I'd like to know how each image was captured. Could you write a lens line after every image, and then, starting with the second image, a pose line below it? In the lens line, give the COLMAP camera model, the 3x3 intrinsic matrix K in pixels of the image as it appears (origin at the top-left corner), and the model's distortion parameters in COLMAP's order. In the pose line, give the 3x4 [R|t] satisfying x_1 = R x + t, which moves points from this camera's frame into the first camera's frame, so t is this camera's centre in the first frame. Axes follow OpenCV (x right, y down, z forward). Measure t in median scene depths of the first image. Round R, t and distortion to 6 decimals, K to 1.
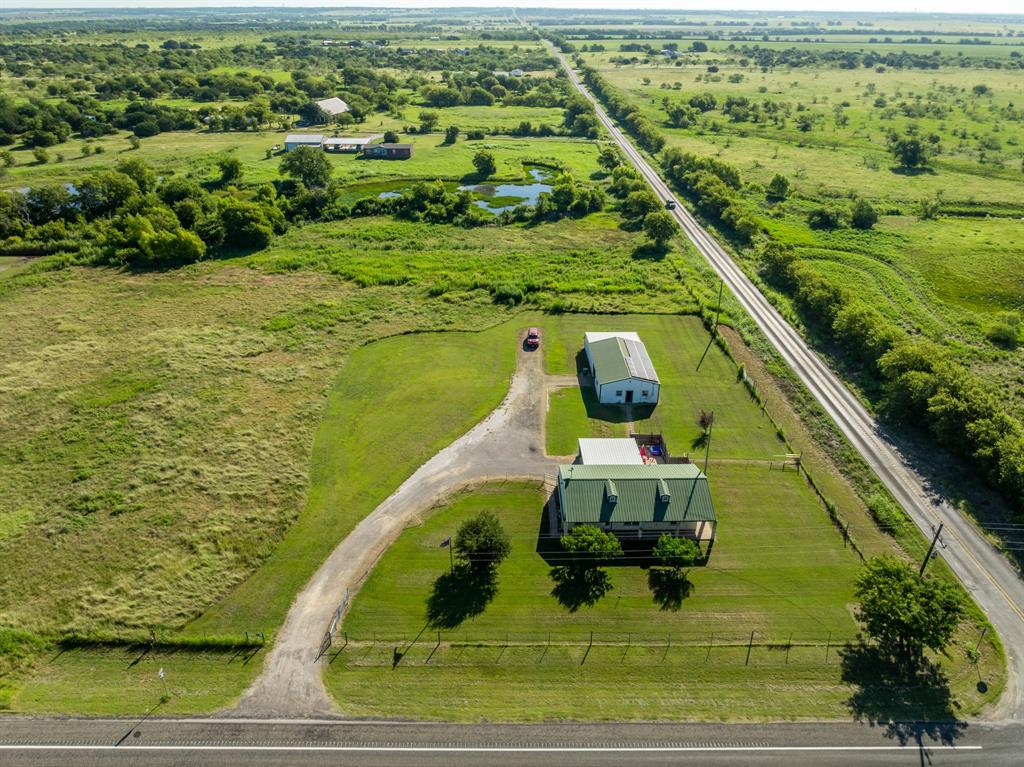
lens RADIAL K [[728.8, 0, 512.0], [0, 728.8, 383.5], [0, 0, 1]] dist [-0.034140, -0.002931]
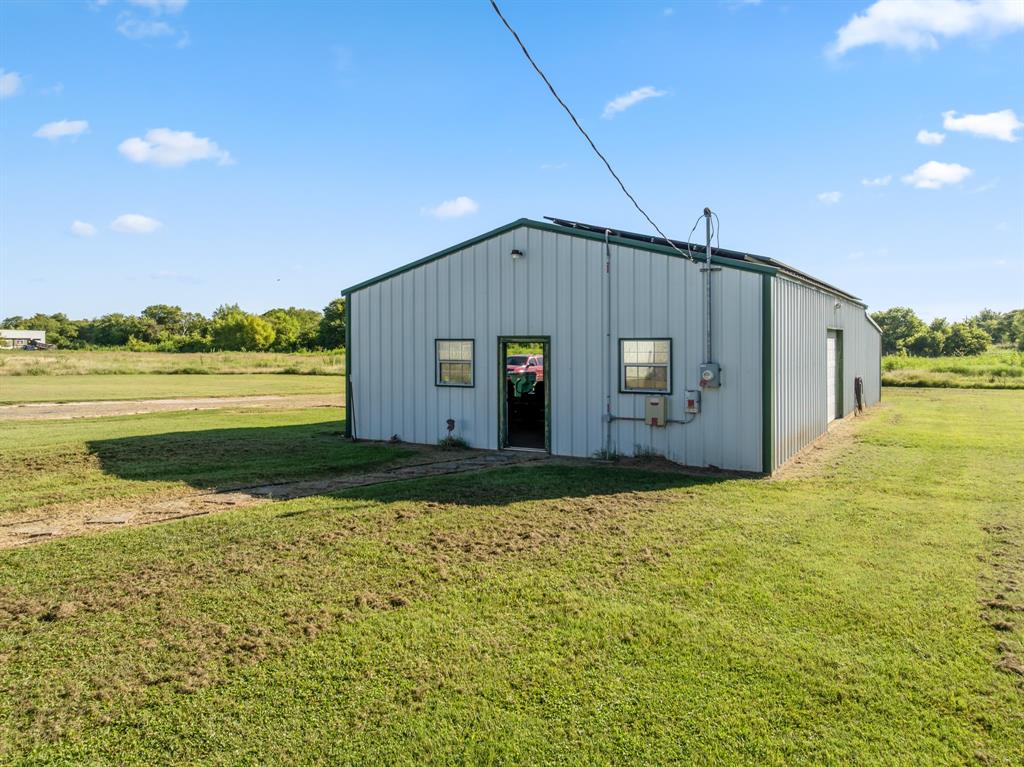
lens RADIAL K [[728.8, 0, 512.0], [0, 728.8, 383.5], [0, 0, 1]] dist [-0.034140, -0.002931]
pose [[0.840756, 0.016292, -0.541170, 0.226435], [-0.244192, 0.903517, -0.352175, 0.060195], [0.483219, 0.428242, 0.763615, 0.903780]]
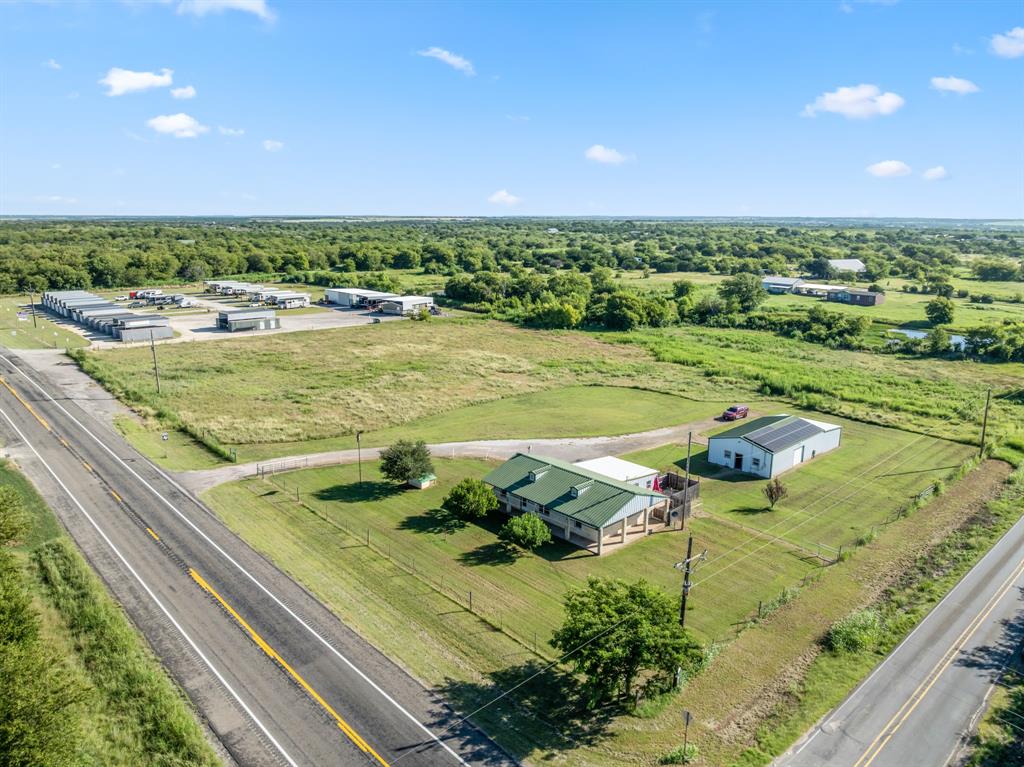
lens RADIAL K [[728.8, 0, 512.0], [0, 728.8, 383.5], [0, 0, 1]] dist [-0.034140, -0.002931]
pose [[0.669522, 0.165649, -0.724087, 0.578578], [-0.349869, 0.930236, -0.110694, 0.118674], [0.655235, 0.327447, 0.680768, 0.227951]]
